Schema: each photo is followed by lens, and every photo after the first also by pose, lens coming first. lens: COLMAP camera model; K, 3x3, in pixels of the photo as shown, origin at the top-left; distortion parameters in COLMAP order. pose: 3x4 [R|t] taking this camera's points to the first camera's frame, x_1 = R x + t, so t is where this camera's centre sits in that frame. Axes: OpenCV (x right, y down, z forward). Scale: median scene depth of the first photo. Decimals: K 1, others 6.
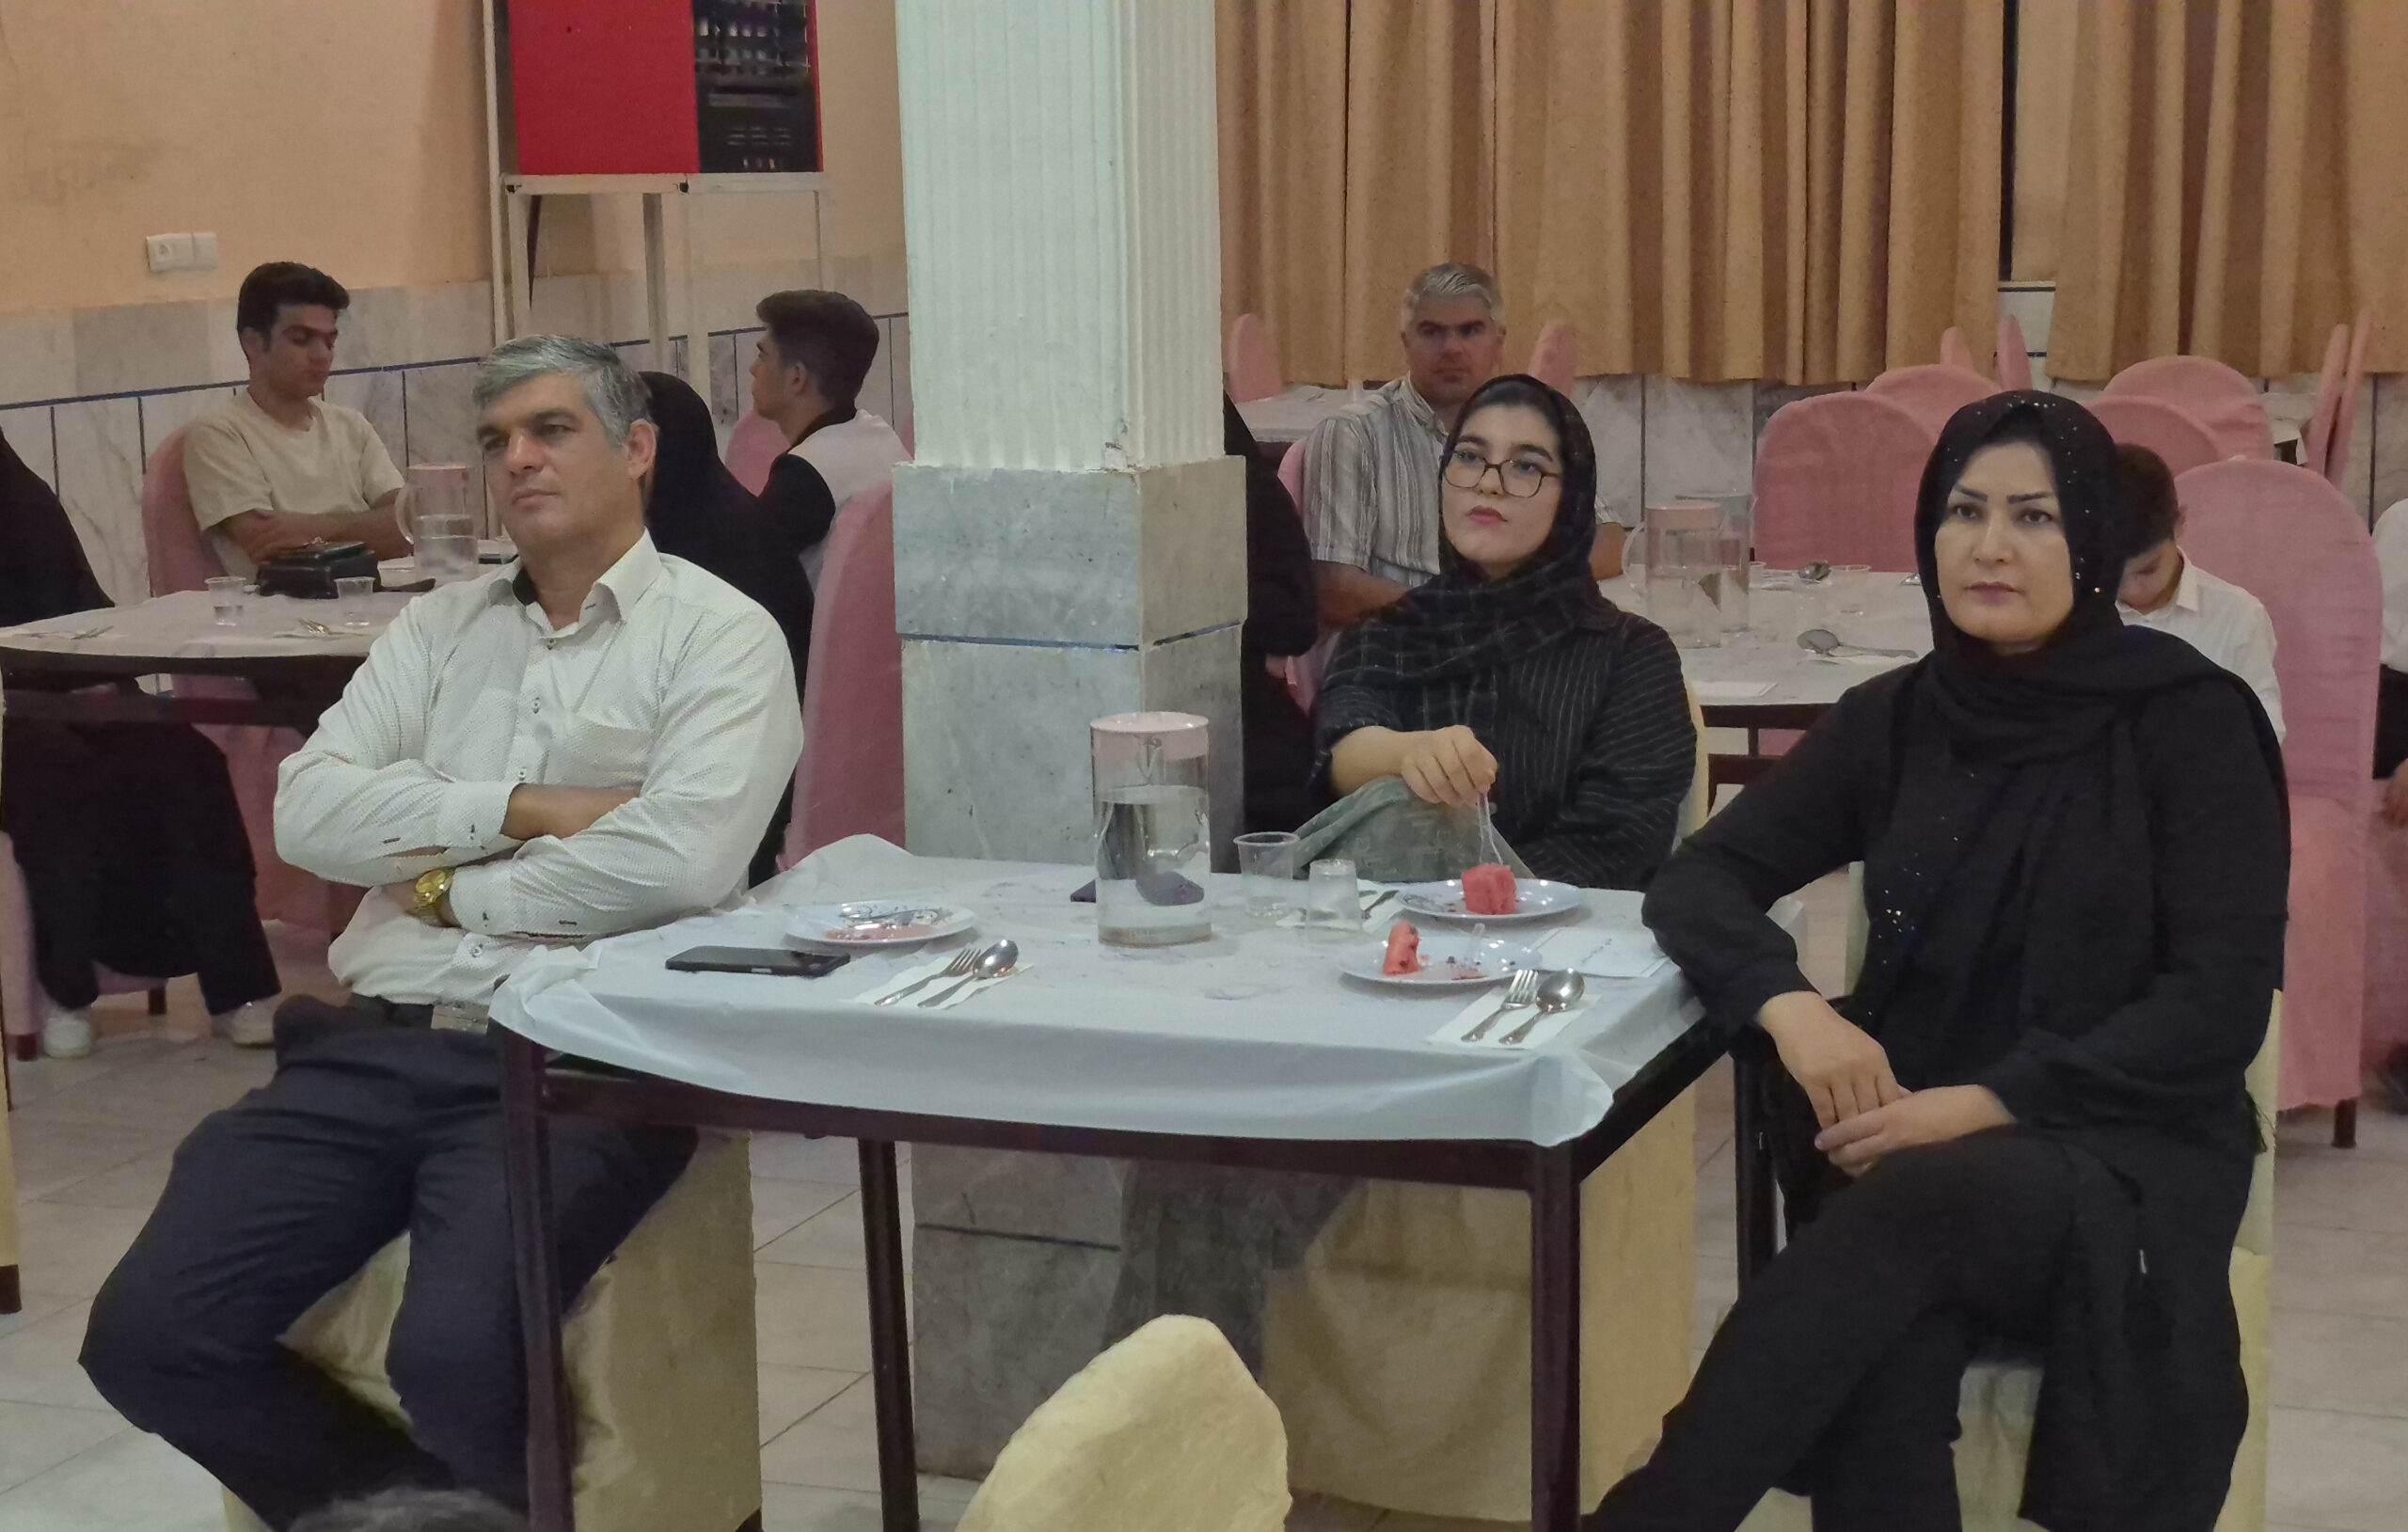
lens RADIAL K [[3605.5, 0, 1206.2], [0, 3605.5, 807.3], [0, 0, 1]] dist [0.123427, -0.015019]
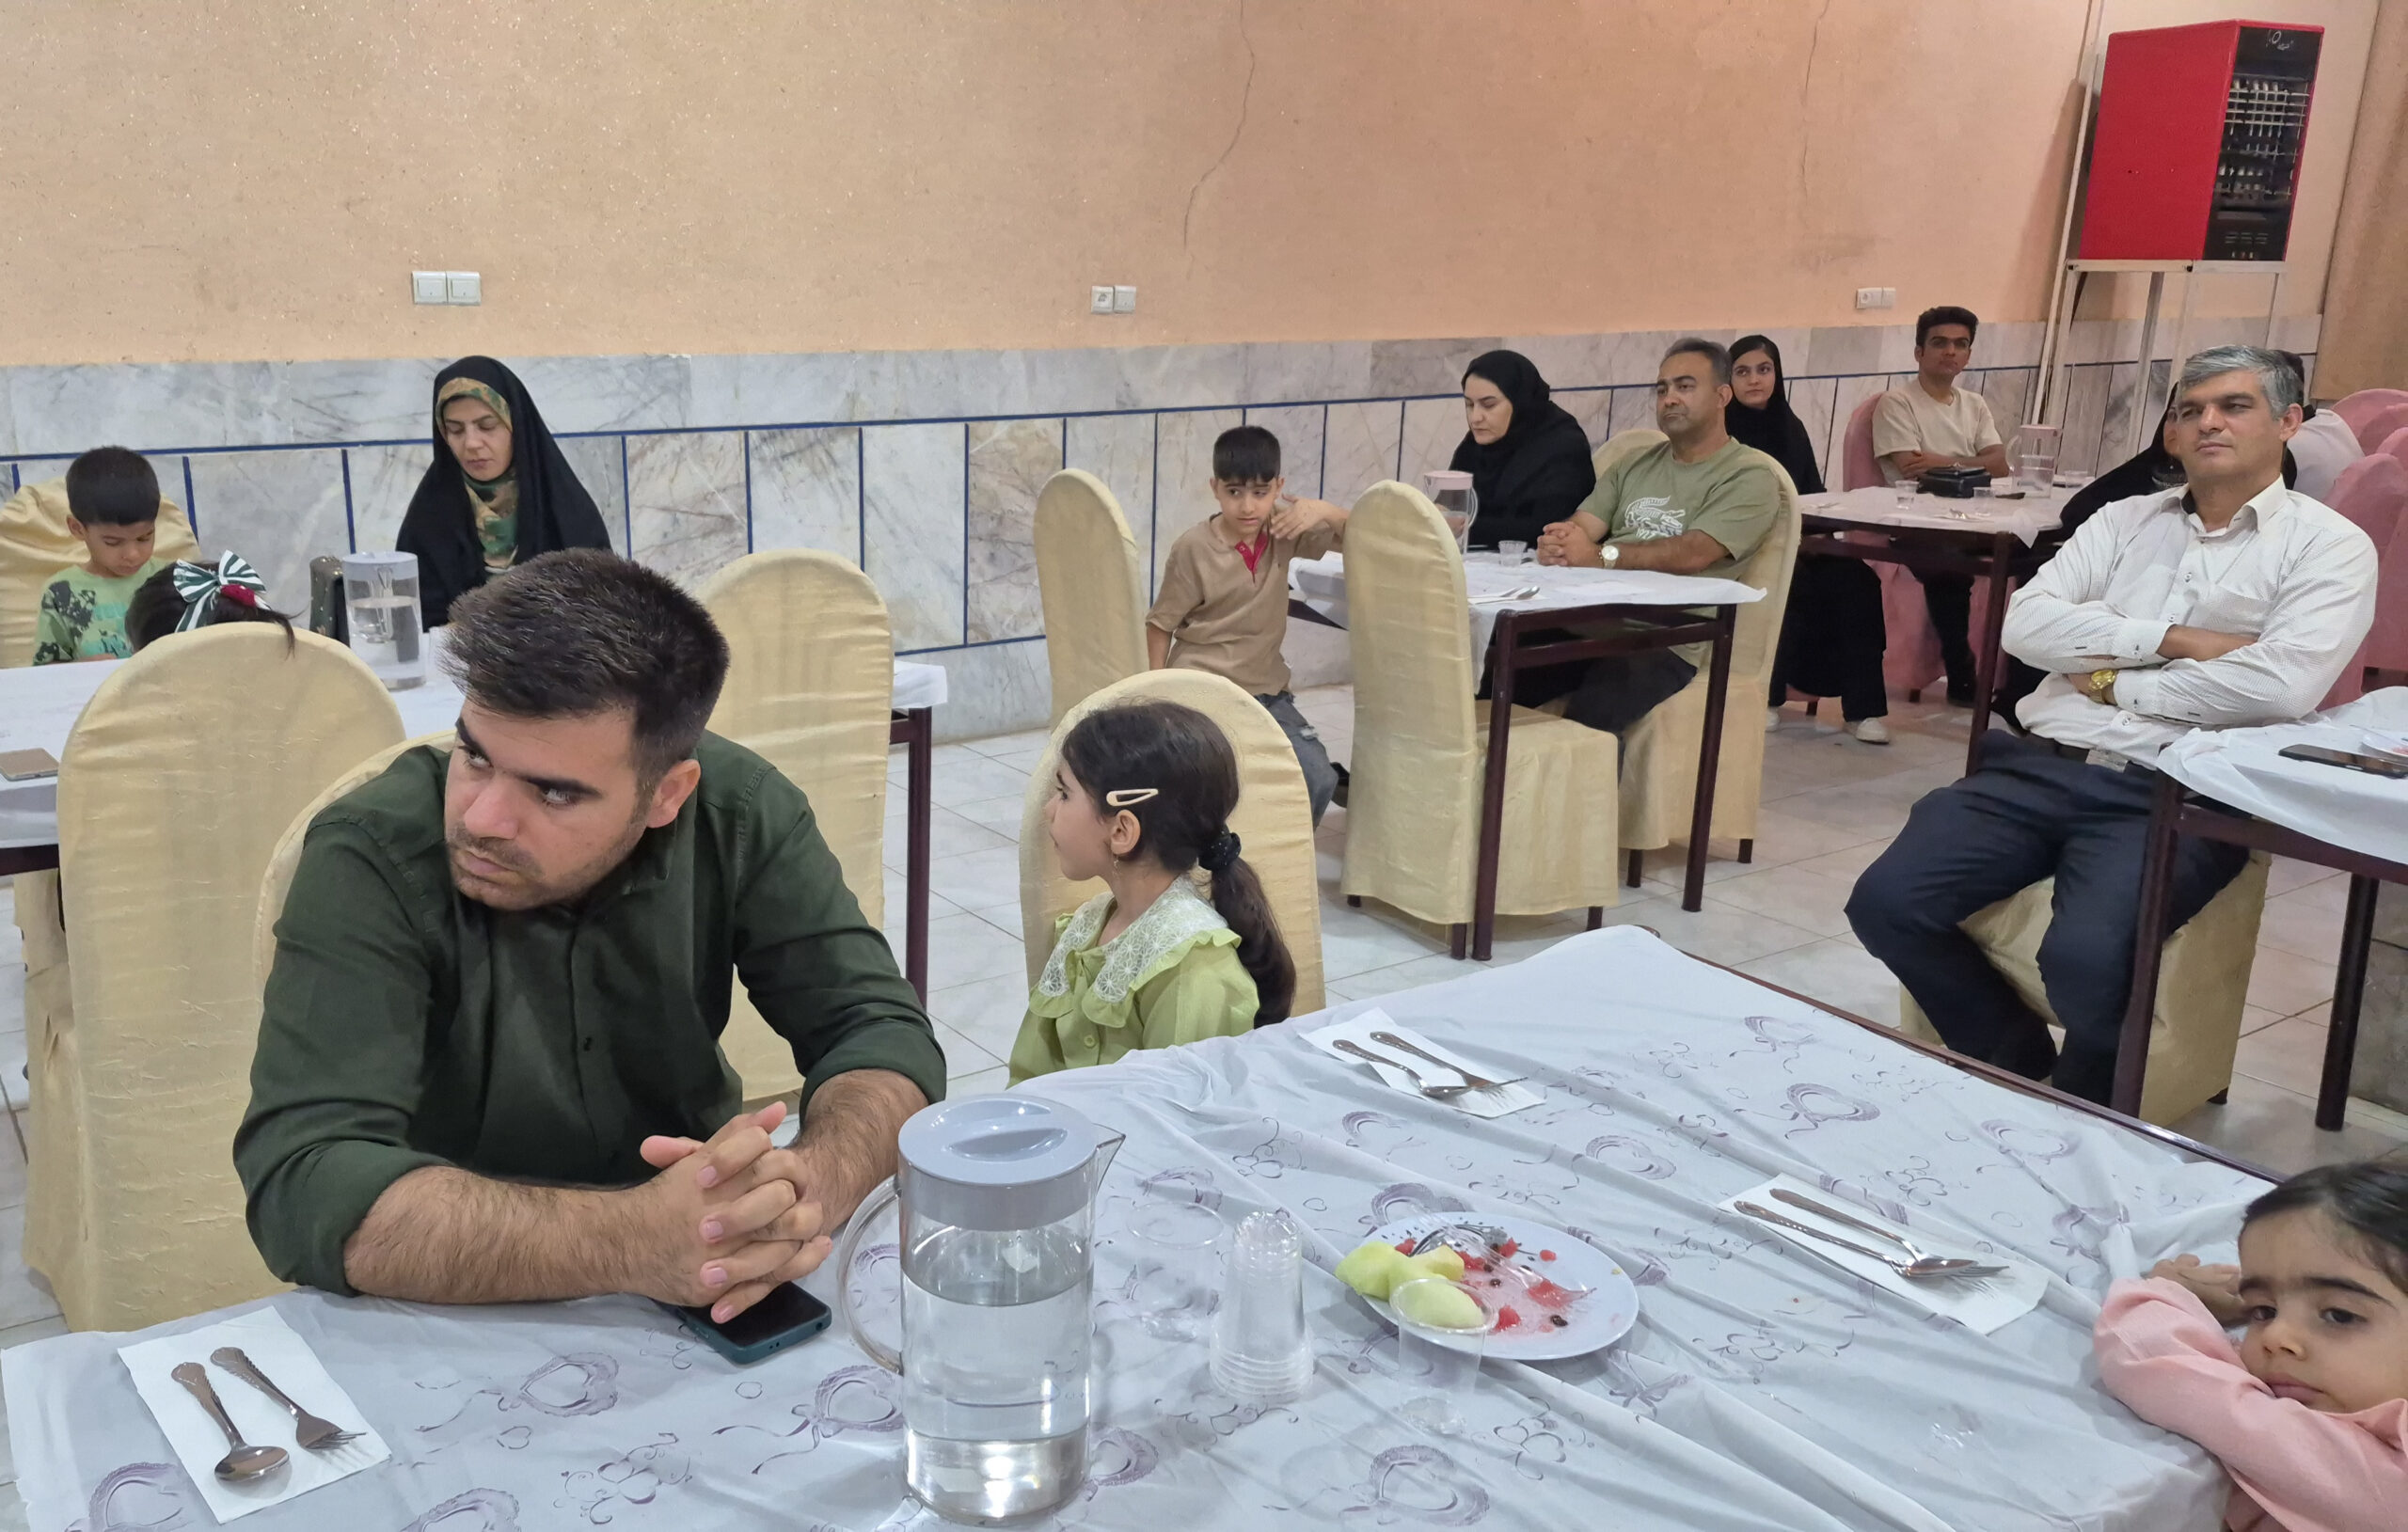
lens RADIAL K [[1834.0, 0, 1068.4], [0, 1834.0, 773.4], [0, 0, 1]] dist [-0.002074, 0.006730]
pose [[0.808800, 0.182822, -0.558944, -0.115621], [-0.126248, 0.982268, 0.138601, 0.007567], [0.574373, -0.041535, 0.817540, 0.039223]]
